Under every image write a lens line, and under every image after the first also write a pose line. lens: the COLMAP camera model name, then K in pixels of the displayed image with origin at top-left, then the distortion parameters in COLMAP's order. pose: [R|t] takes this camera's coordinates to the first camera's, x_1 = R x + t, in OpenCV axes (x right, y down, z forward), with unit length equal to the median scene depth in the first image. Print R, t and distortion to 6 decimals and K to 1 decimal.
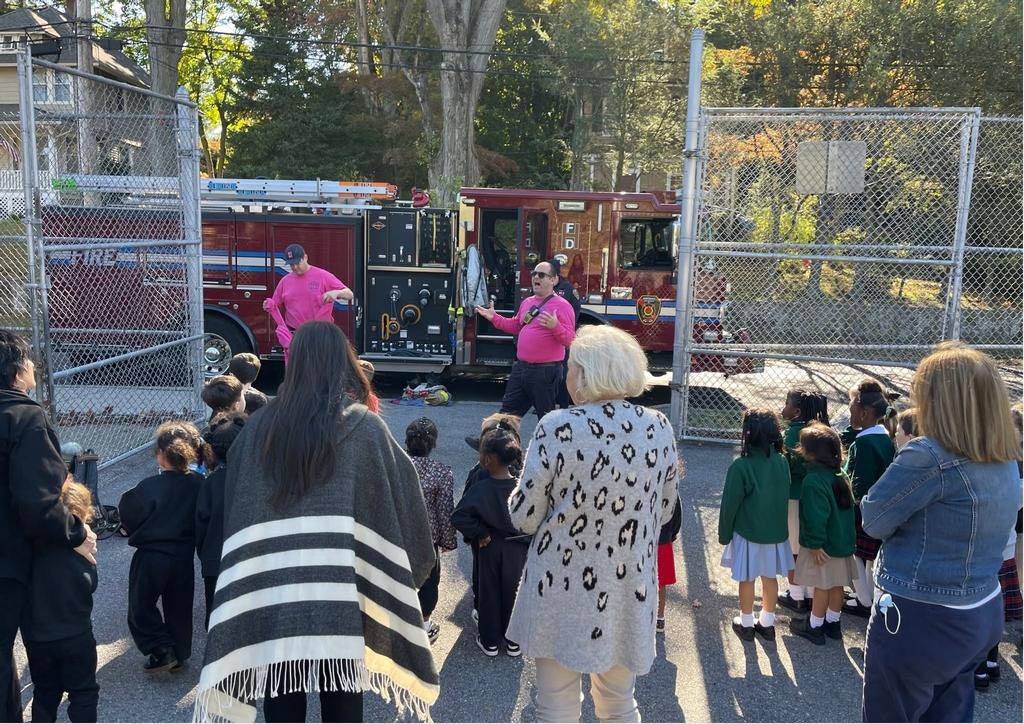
lens RADIAL K [[764.9, 0, 507.5], [0, 764.9, 367.7], [0, 0, 1]] dist [-0.000727, -0.020366]
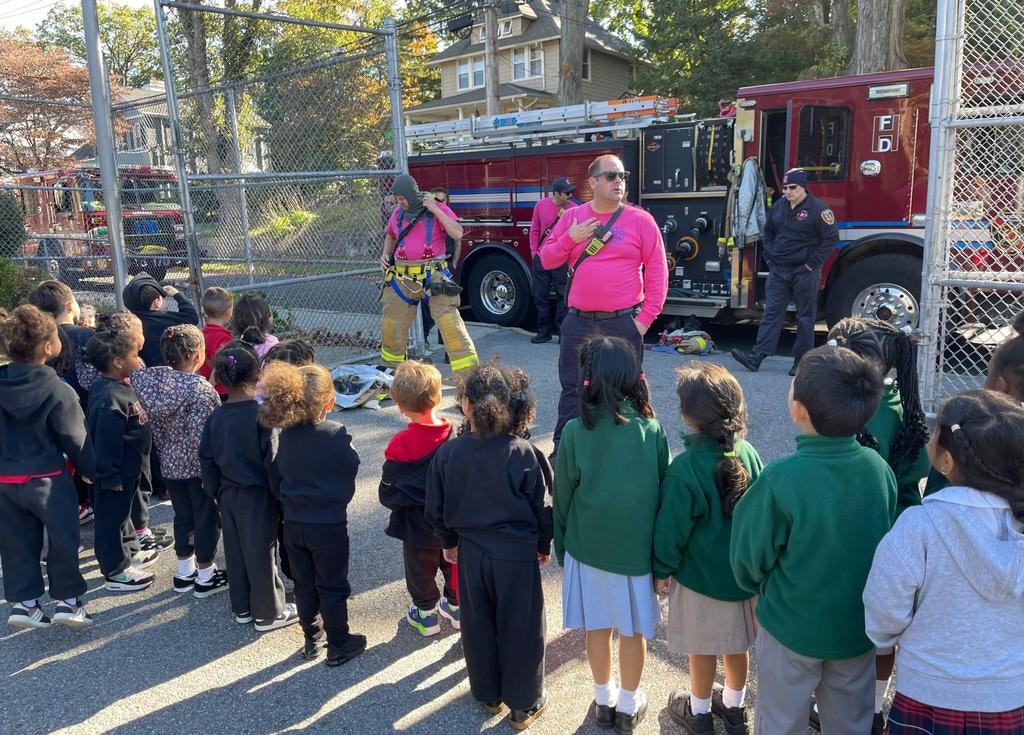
lens RADIAL K [[771.2, 0, 499.3], [0, 771.2, 356.6], [0, 0, 1]] dist [0.004186, -0.000350]
pose [[0.796944, 0.063216, -0.600736, 0.237625], [-0.039495, 0.997834, 0.052610, 0.014312], [0.602760, -0.018201, 0.797715, 0.185948]]
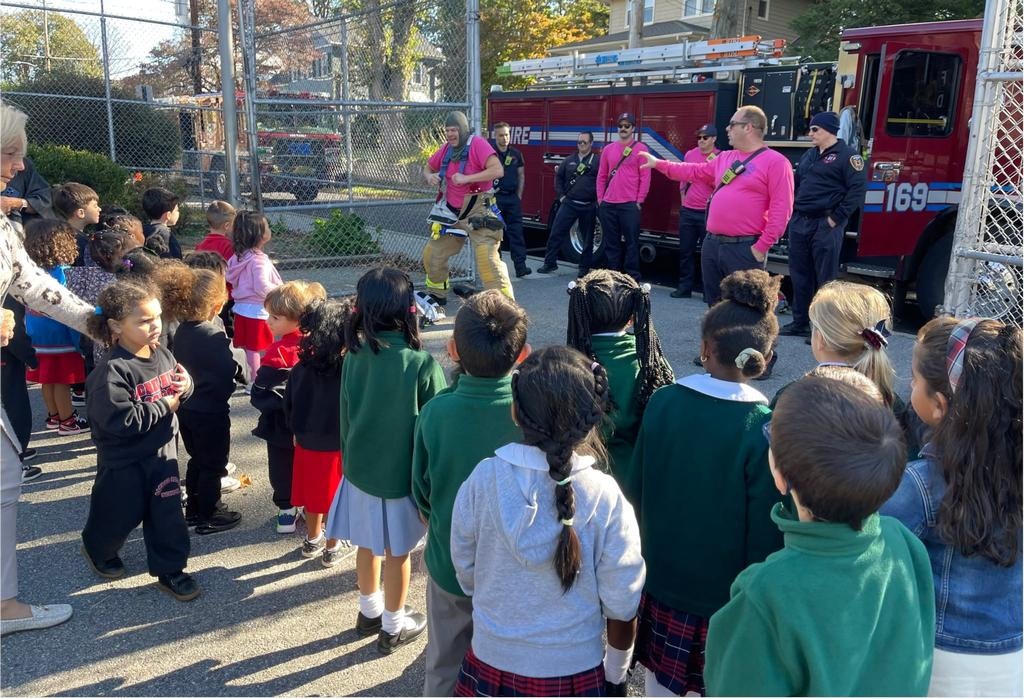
lens RADIAL K [[766.8, 0, 488.0], [0, 766.8, 319.3], [0, 0, 1]] dist [-0.000364, -0.011610]
pose [[0.638795, 0.157103, -0.753167, 0.312882], [-0.121017, 0.987262, 0.103293, 0.007328], [0.759800, 0.025163, 0.649669, 0.252321]]
